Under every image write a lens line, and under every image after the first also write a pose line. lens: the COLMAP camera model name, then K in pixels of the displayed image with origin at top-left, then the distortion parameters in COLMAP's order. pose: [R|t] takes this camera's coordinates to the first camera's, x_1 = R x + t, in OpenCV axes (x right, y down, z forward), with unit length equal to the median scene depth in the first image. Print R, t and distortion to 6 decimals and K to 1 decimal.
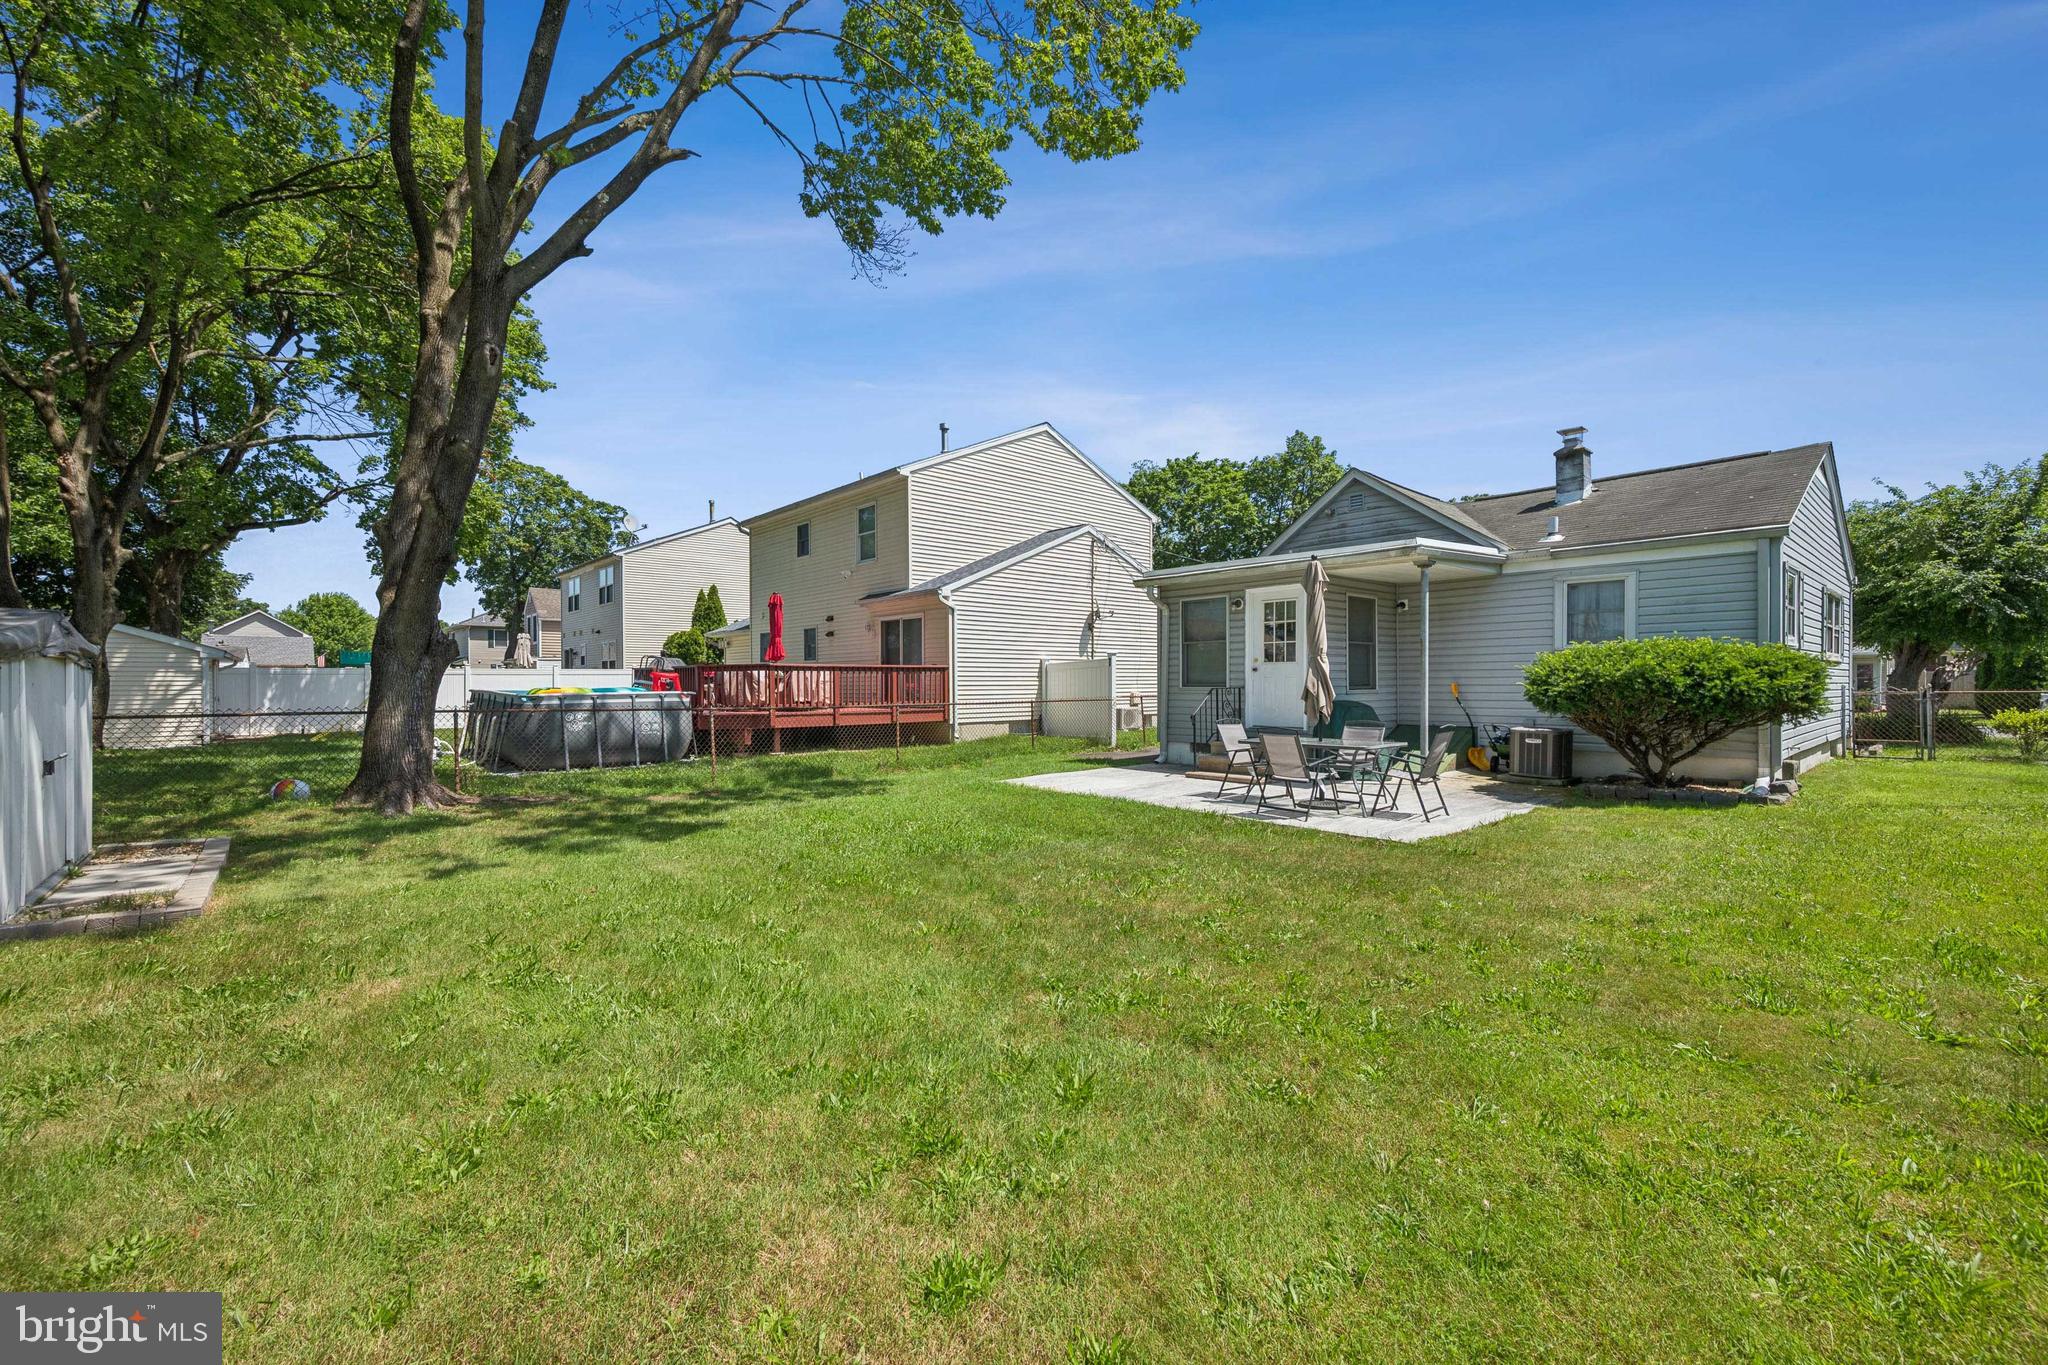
lens RADIAL K [[823.7, 0, 1027.3], [0, 823.7, 659.3], [0, 0, 1]] dist [-0.001031, -0.000143]
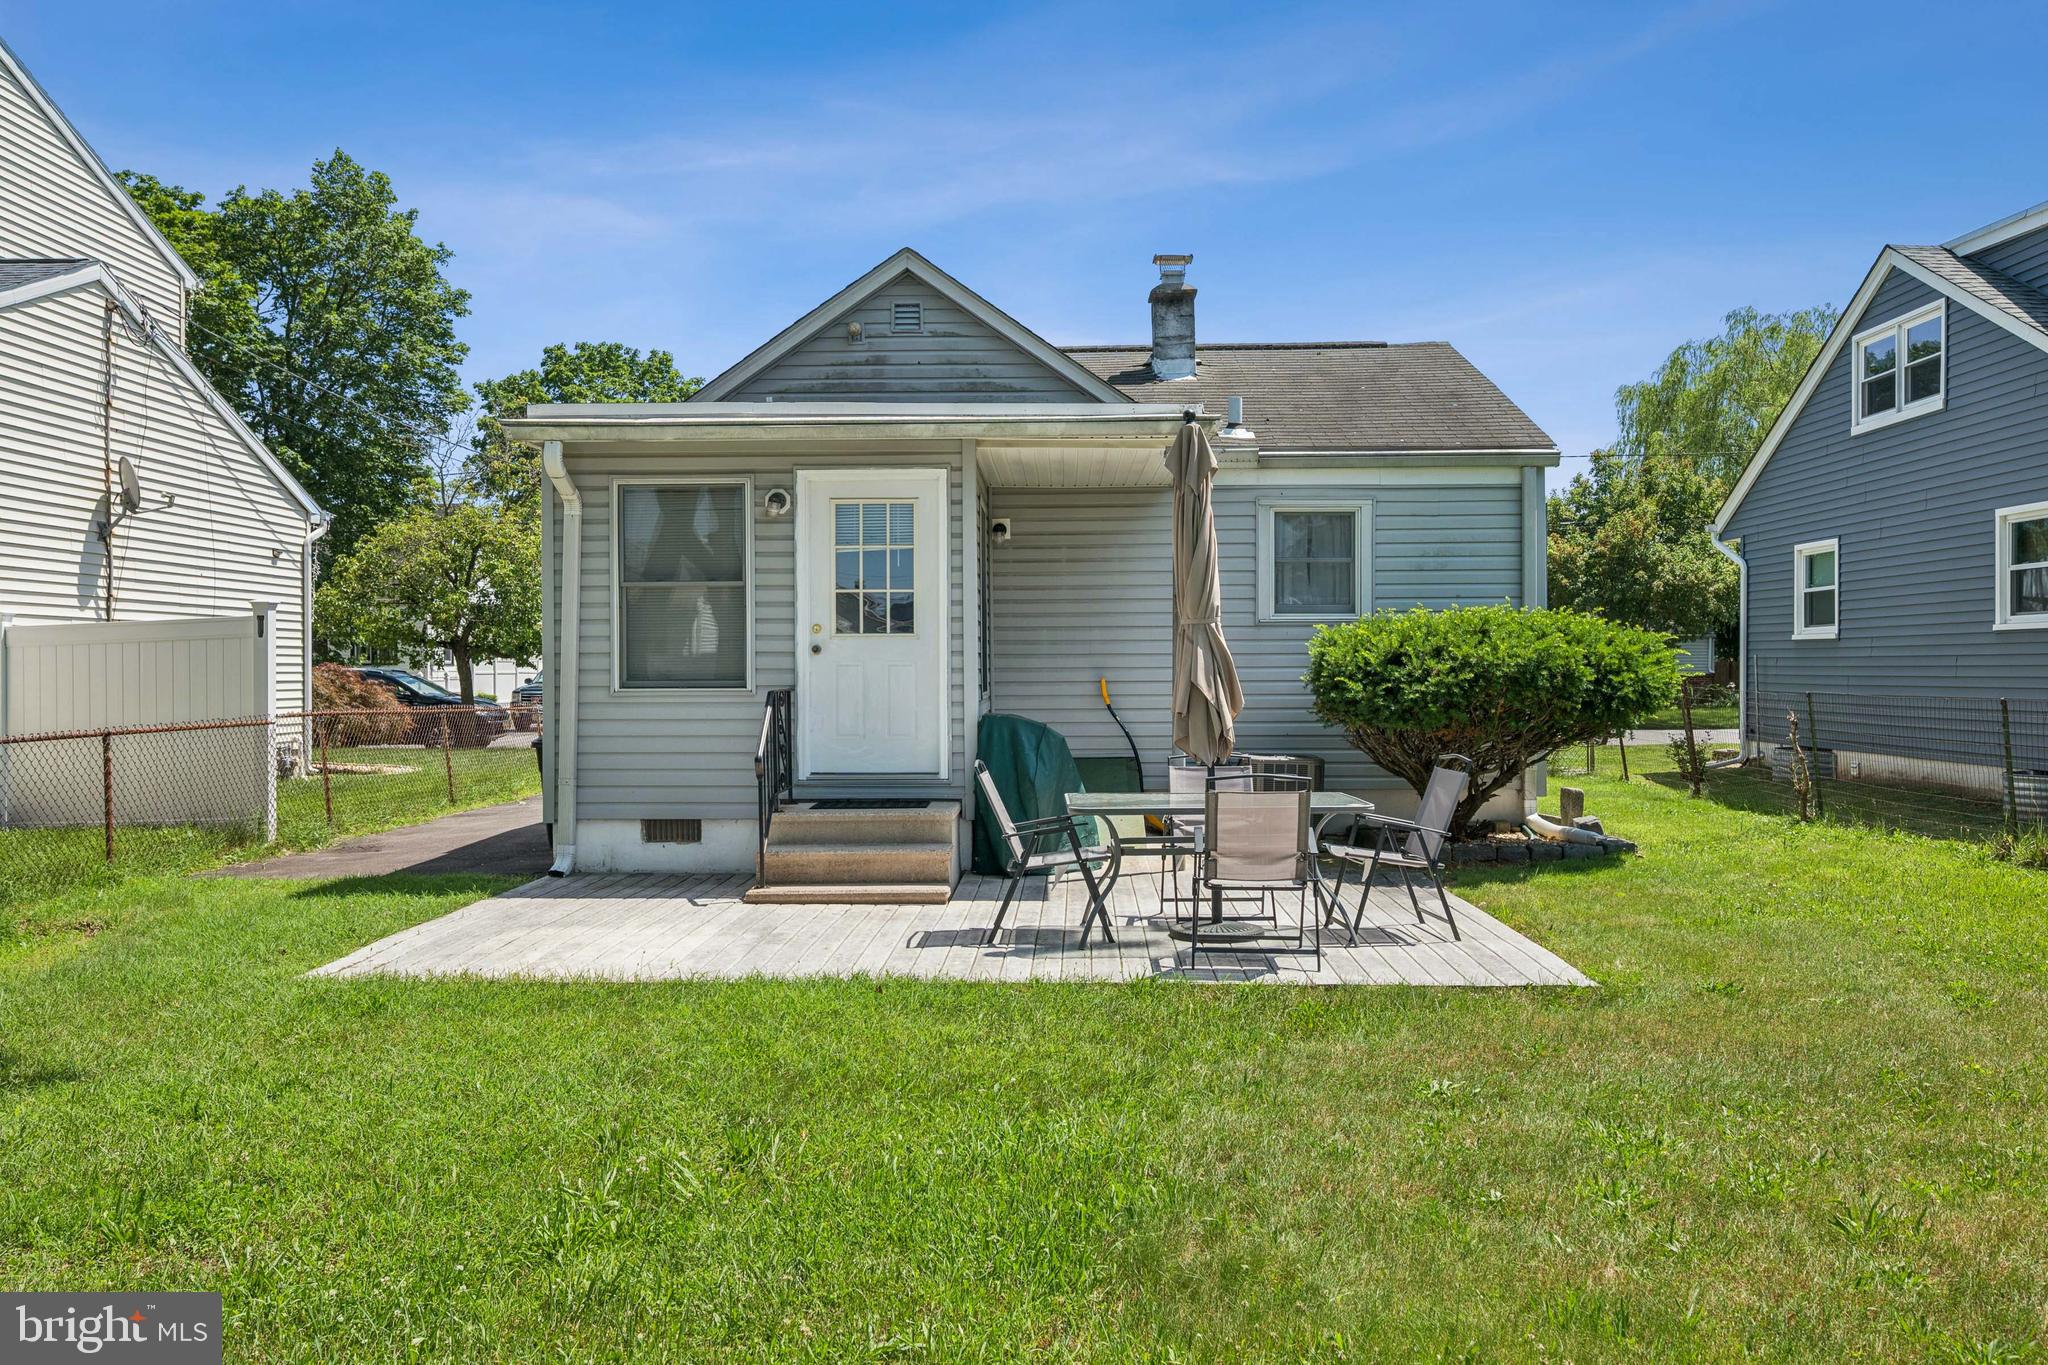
lens RADIAL K [[1545.8, 0, 1024.0], [0, 1545.8, 682.5], [0, 0, 1]] dist [-0.002059, -0.000787]
pose [[0.678196, -0.005828, 0.734858, -0.261601], [-0.018596, 0.999512, 0.025089, 0.006745], [-0.734646, -0.030681, 0.677757, 0.324319]]
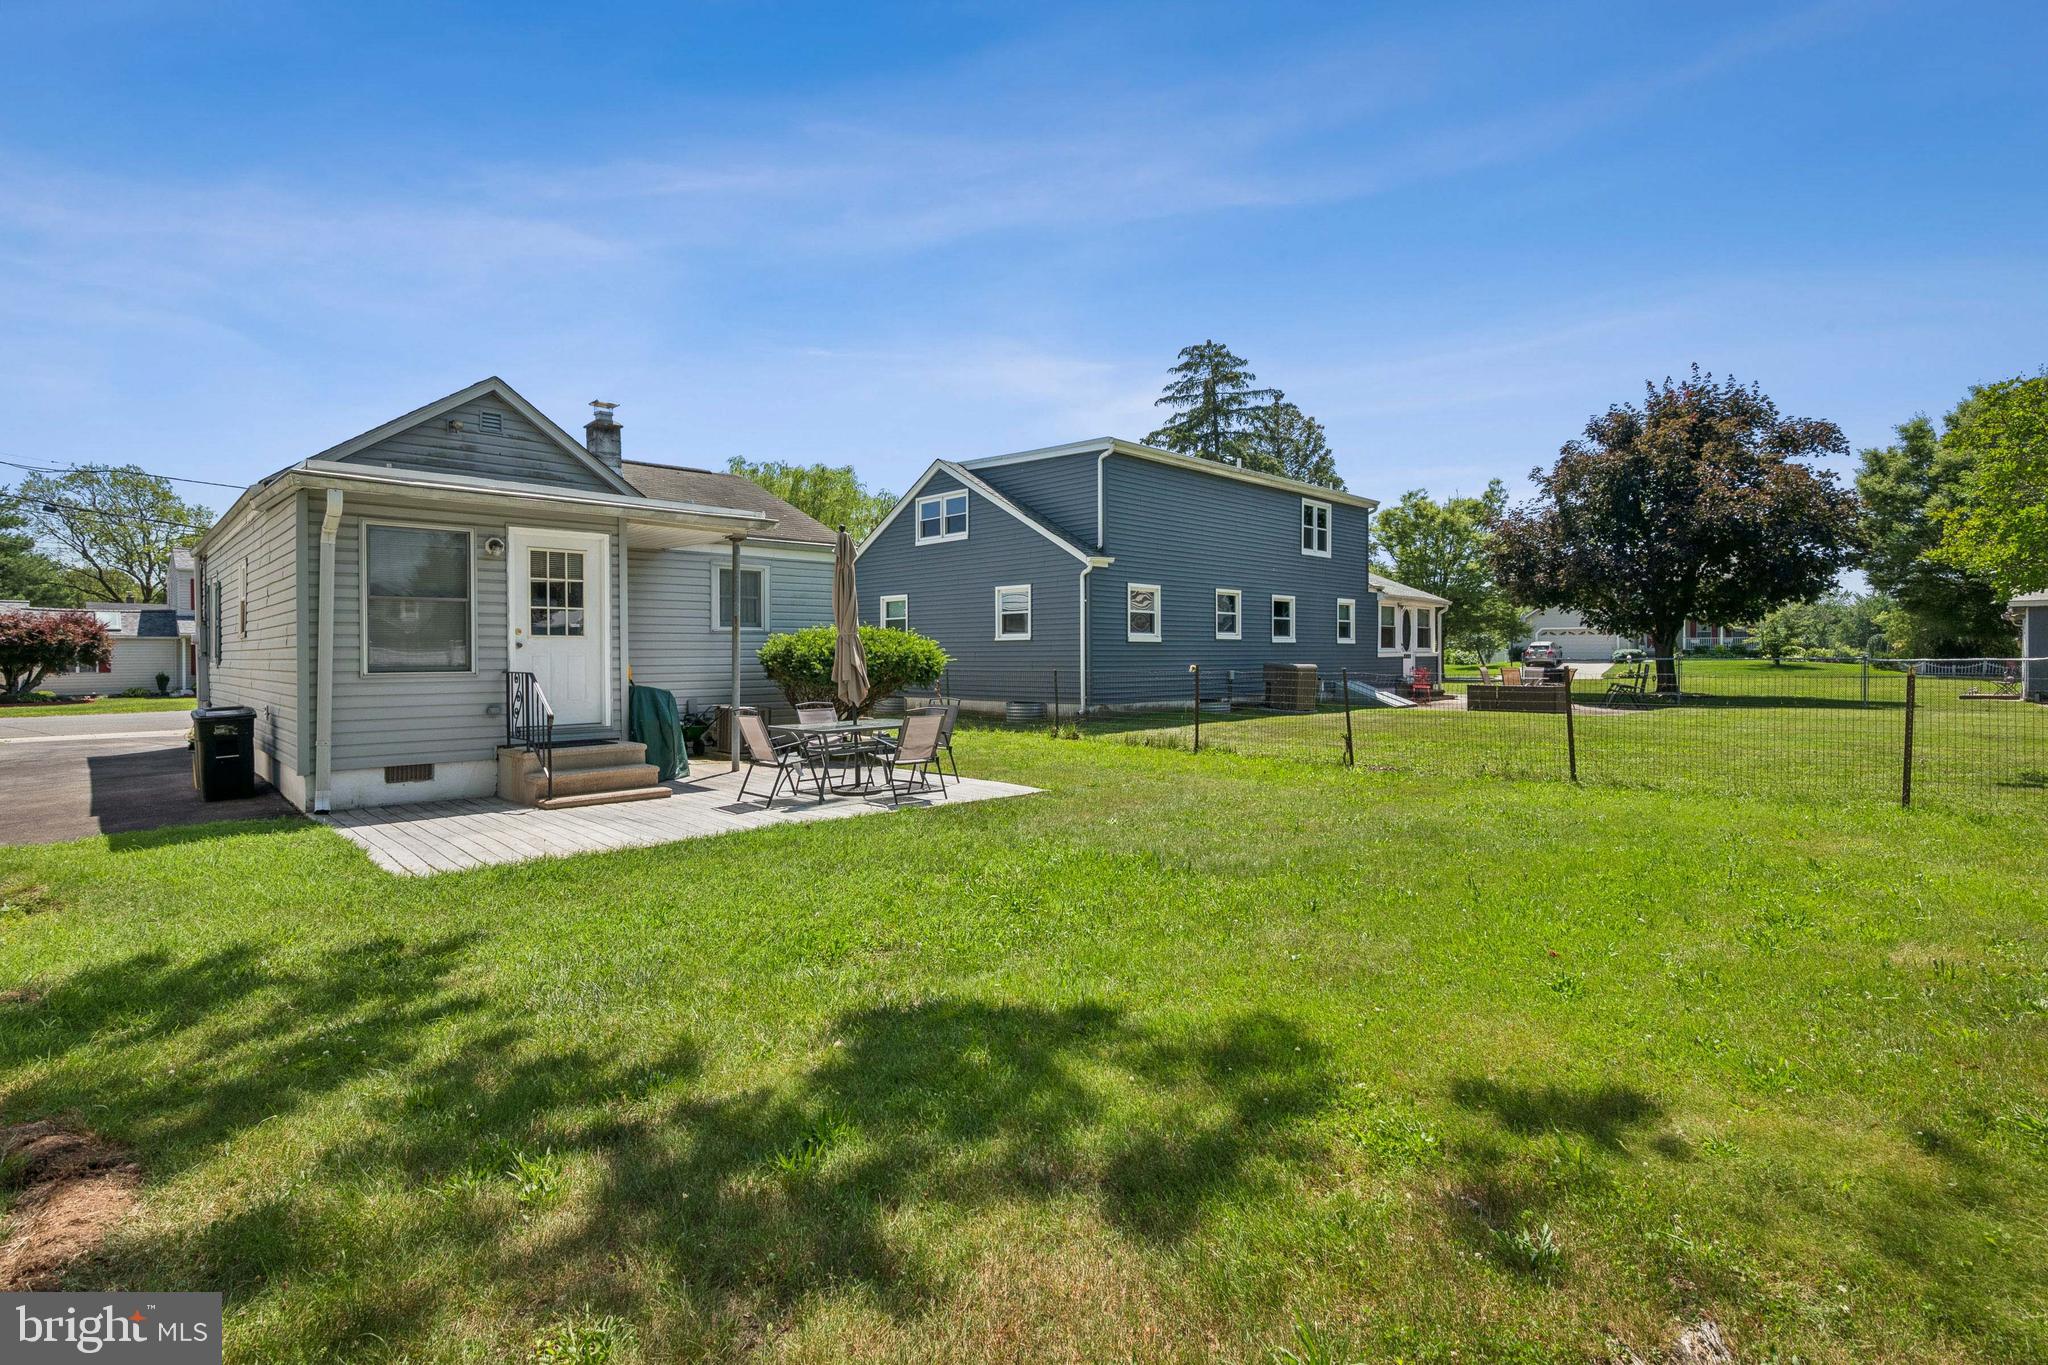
lens RADIAL K [[942.8, 0, 1013.8], [0, 942.8, 666.8], [0, 0, 1]] dist [-0.000883, -0.000065]
pose [[-0.030032, -0.008653, 0.999511, -0.502854], [-0.021804, 0.999730, 0.008000, 0.014312], [-0.999311, -0.021553, -0.030213, 0.586035]]
